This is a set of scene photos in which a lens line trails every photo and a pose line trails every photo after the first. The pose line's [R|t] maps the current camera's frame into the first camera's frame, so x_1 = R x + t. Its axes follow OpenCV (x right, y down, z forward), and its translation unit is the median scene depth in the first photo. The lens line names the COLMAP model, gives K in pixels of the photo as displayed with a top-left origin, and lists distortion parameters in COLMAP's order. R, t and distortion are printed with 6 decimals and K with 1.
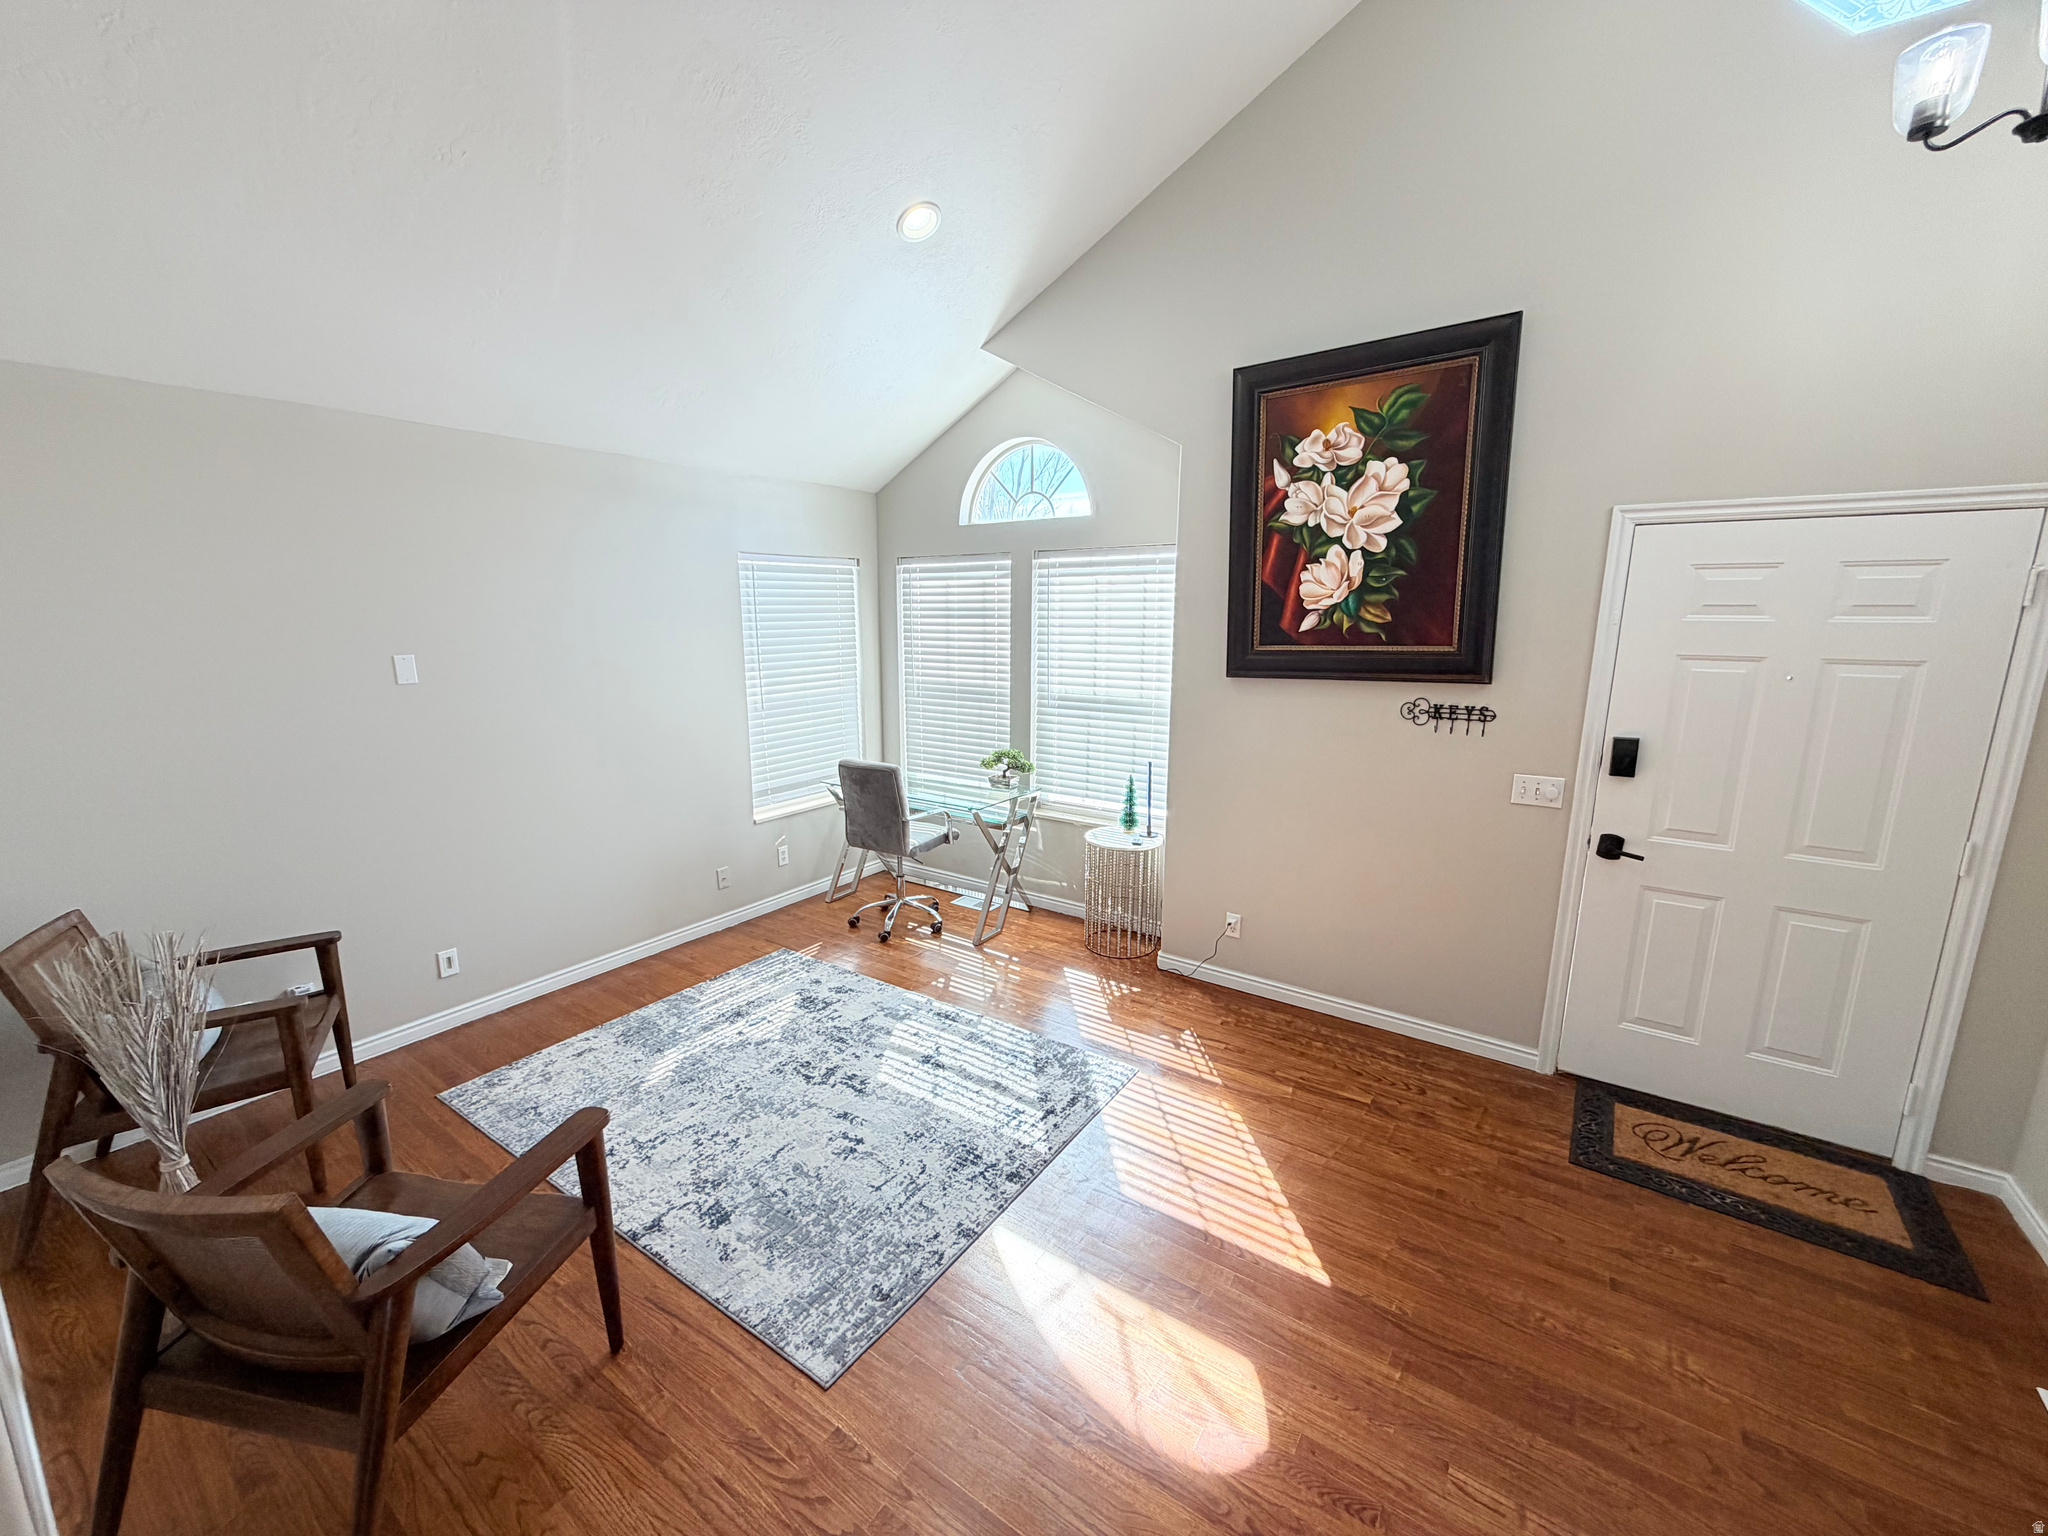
lens RADIAL K [[814.0, 0, 1023.4], [0, 814.0, 769.1], [0, 0, 1]] dist [0.001230, -0.000040]
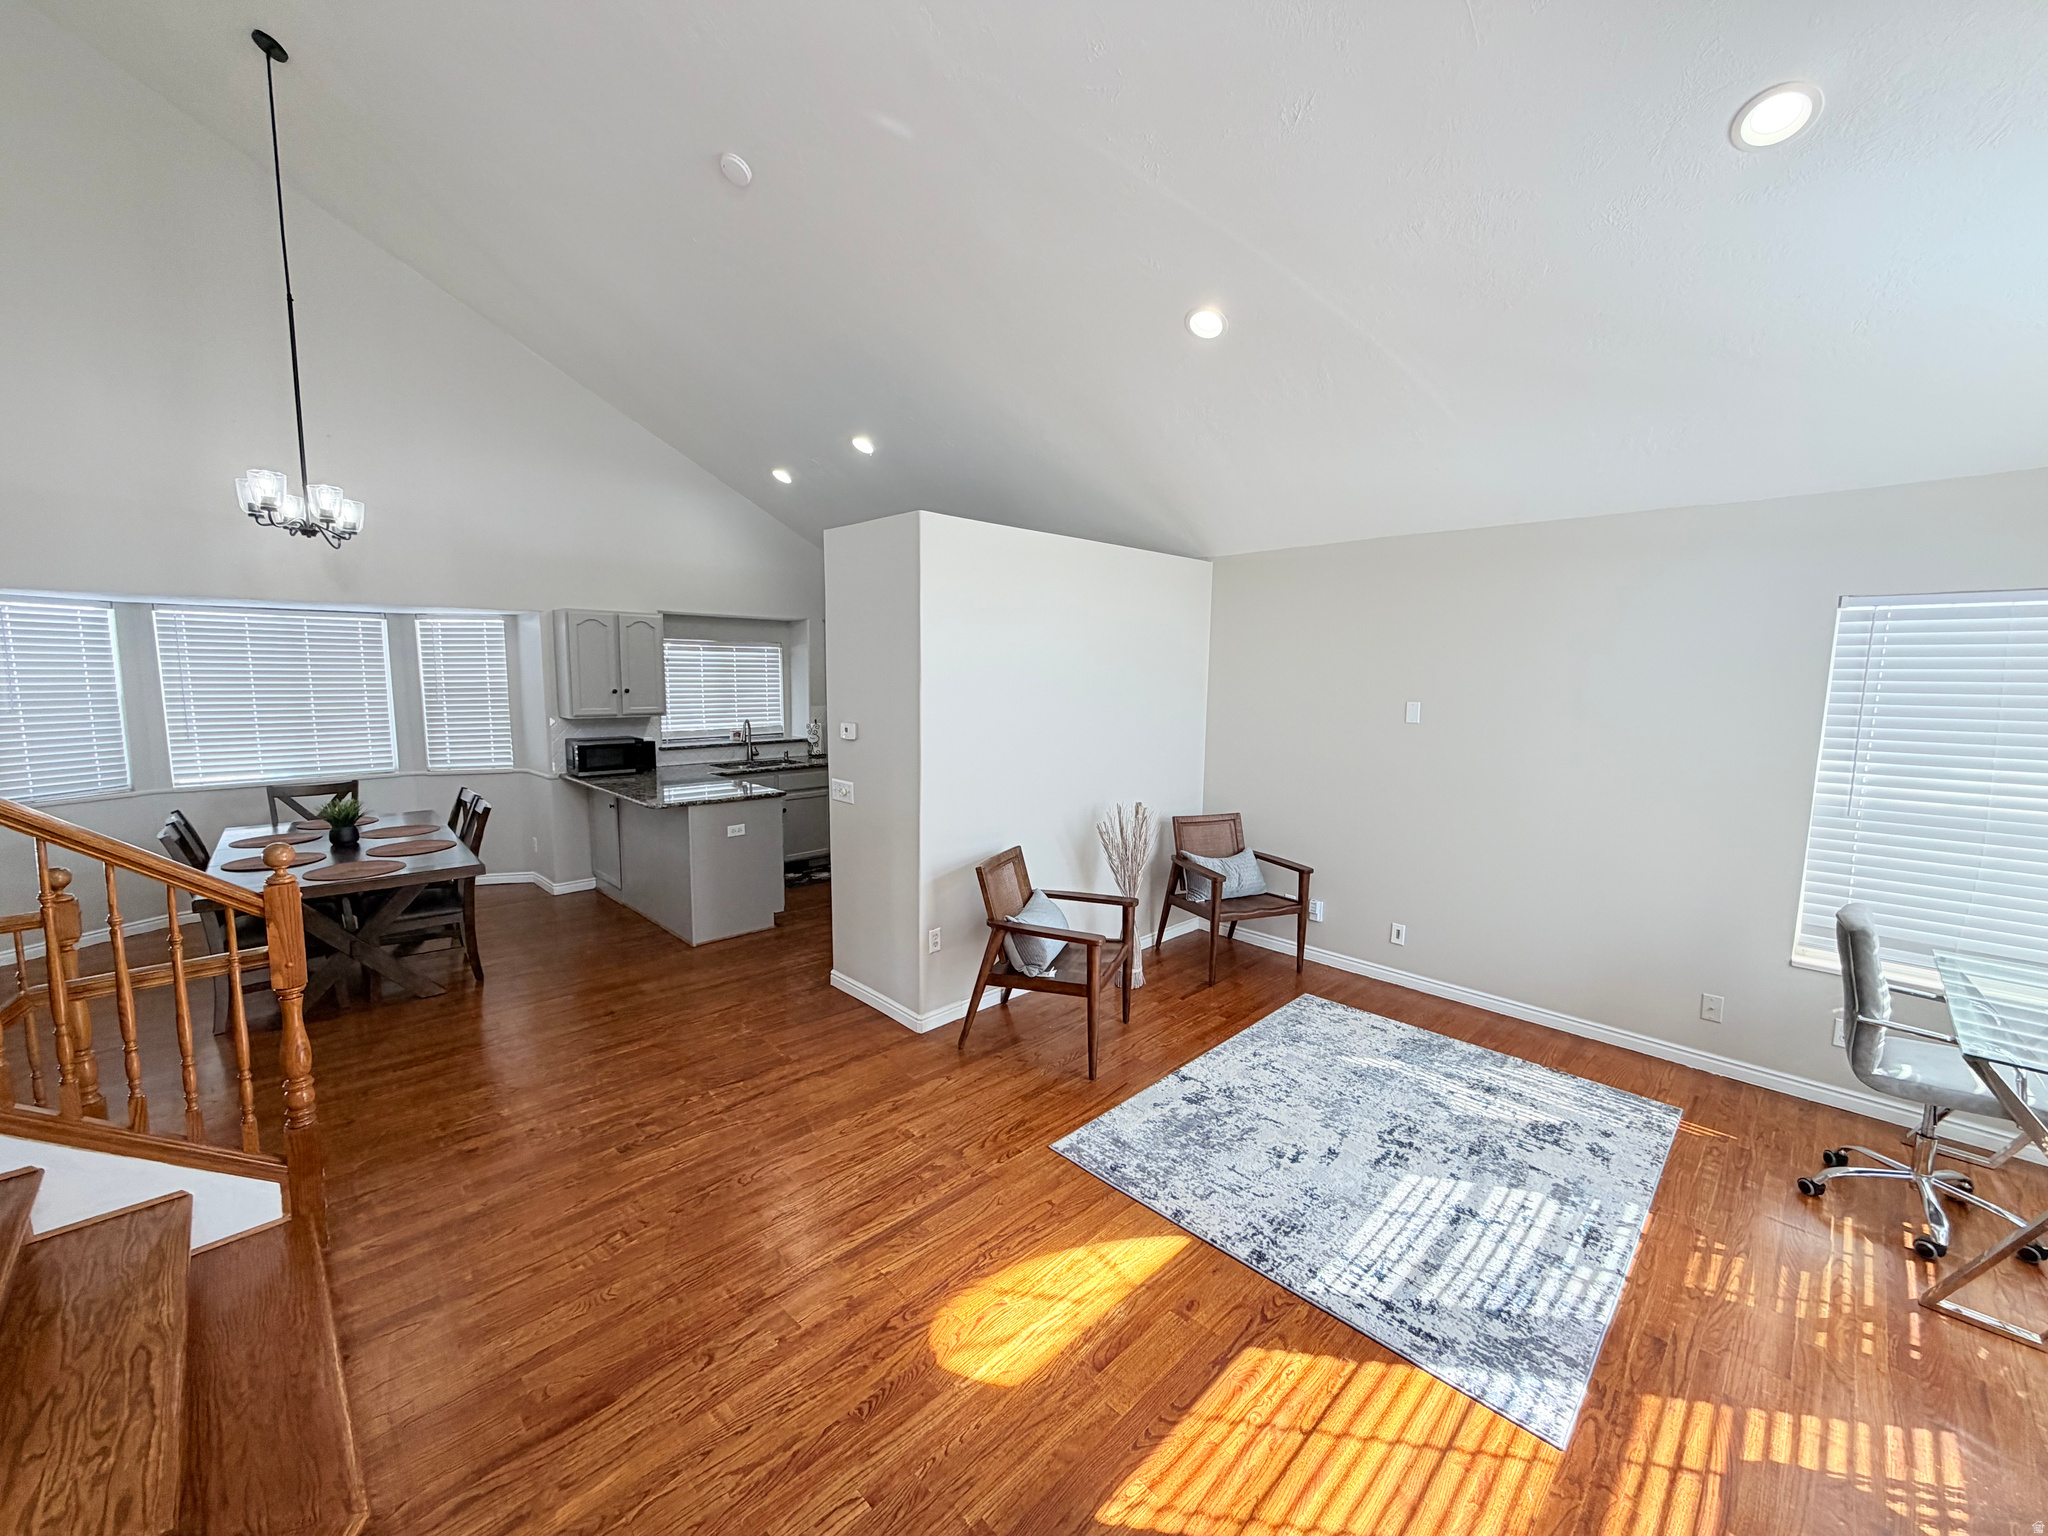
lens RADIAL K [[814.0, 0, 1015.2], [0, 814.0, 766.2], [0, 0, 1]] dist [0.001230, -0.000040]
pose [[-0.194727, 0.117394, -0.973807, 0.771028], [-0.202520, 0.966607, 0.157023, -0.123494], [0.959722, 0.227792, -0.164450, 0.641187]]
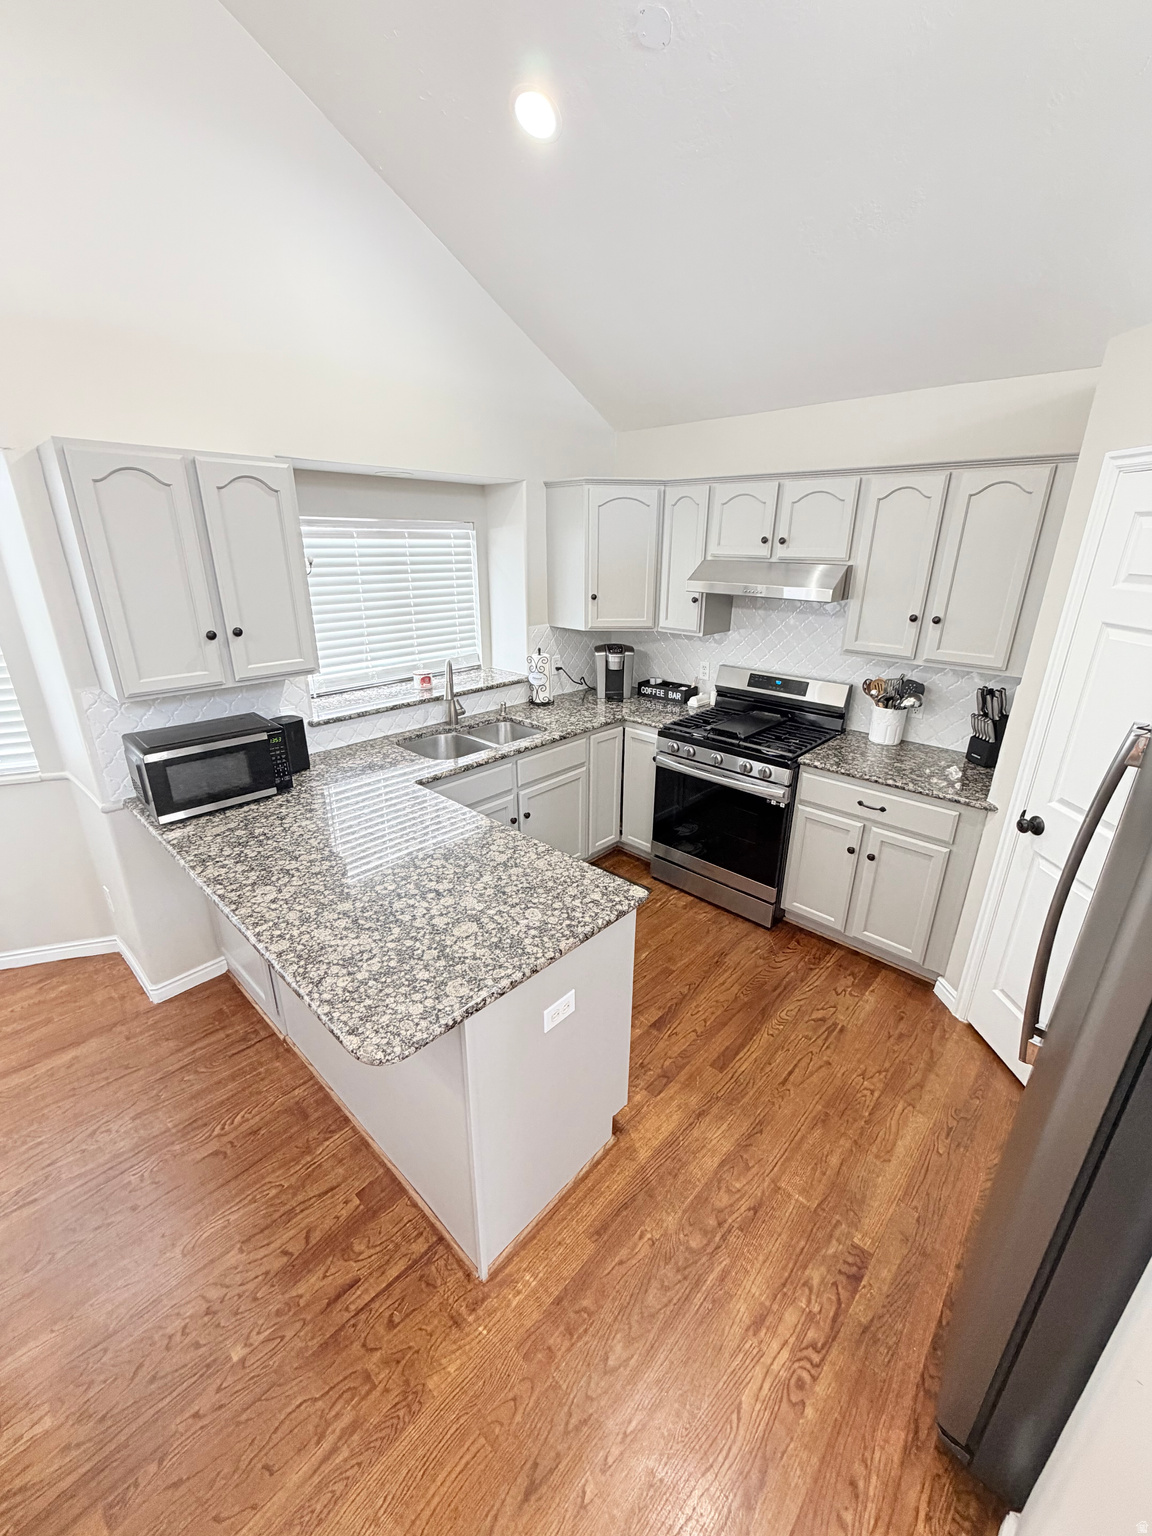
lens RADIAL K [[610.5, 0, 576.4], [0, 610.5, 762.7], [0, 0, 1]] dist [0.001230, -0.000040]
pose [[-0.147911, 0.338743, -0.929180, -0.357141], [-0.198078, 0.910332, 0.363402, 0.005042], [0.968962, 0.237802, -0.067551, -0.177775]]
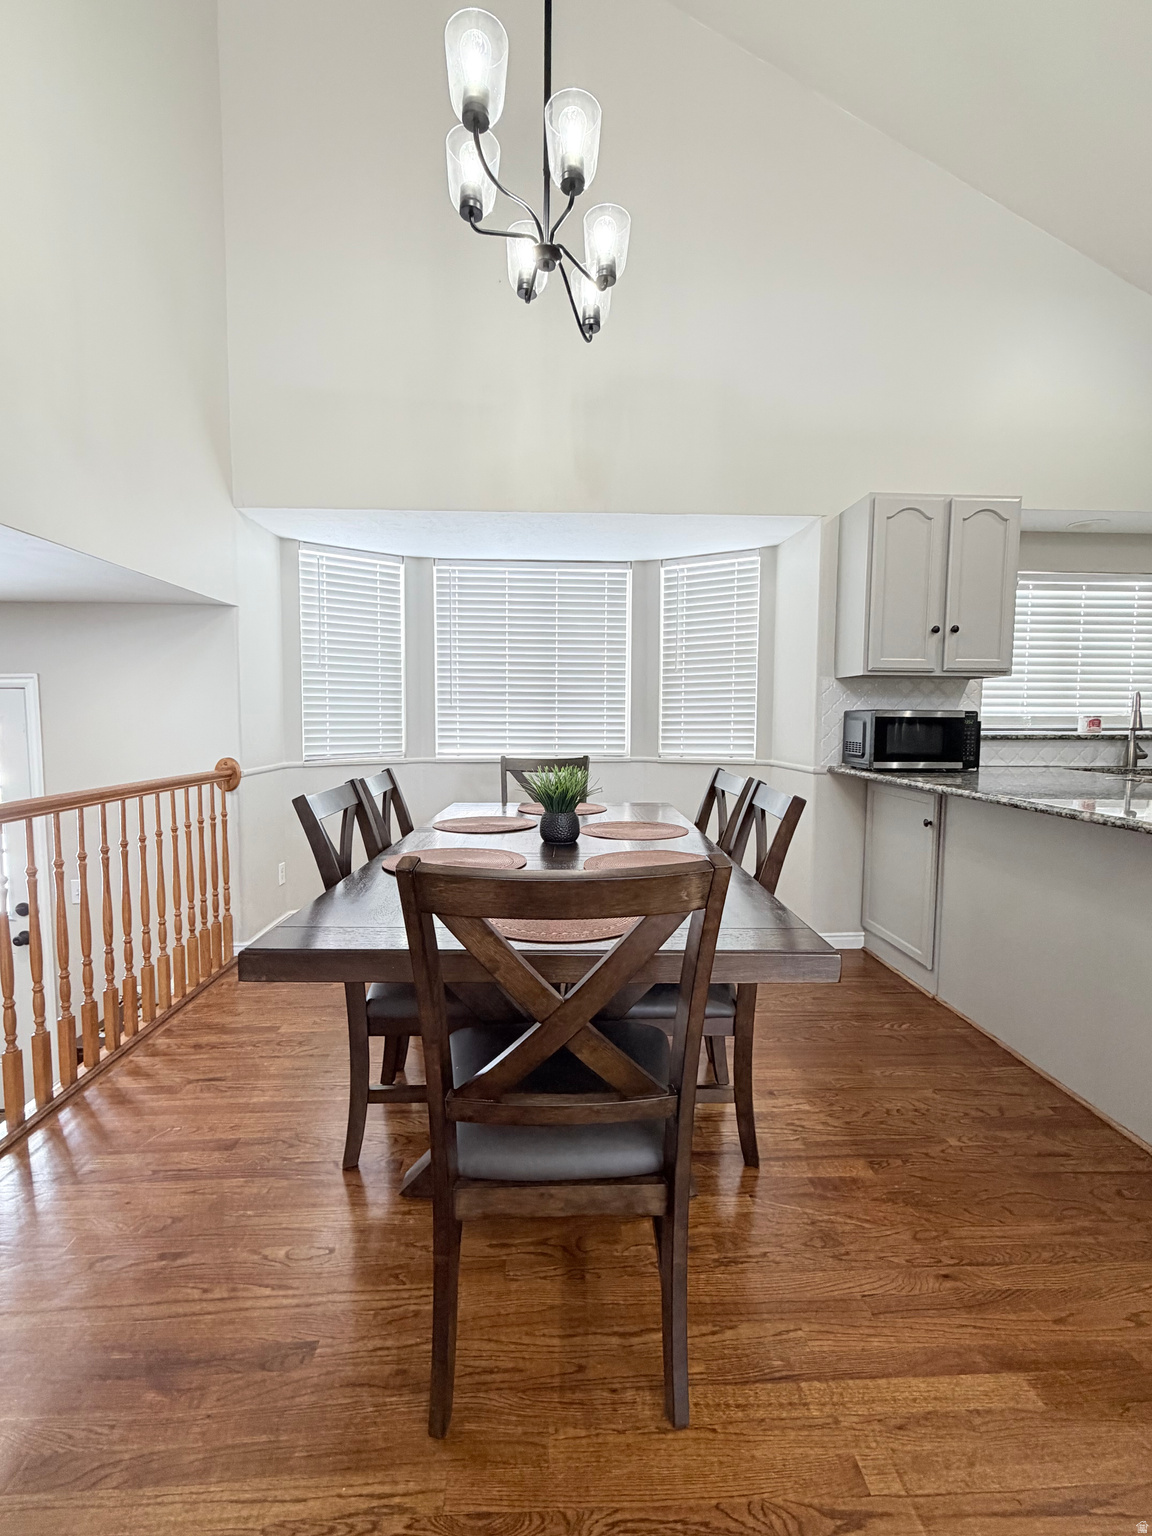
lens RADIAL K [[670.6, 0, 570.2], [0, 670.6, 765.1], [0, 0, 1]] dist [0.001584, 0.000412]
pose [[-0.795566, 0.043533, -0.604301, 0.017319], [-0.121866, 0.965532, 0.229994, 0.241450], [0.593485, 0.256619, -0.762839, -0.191293]]
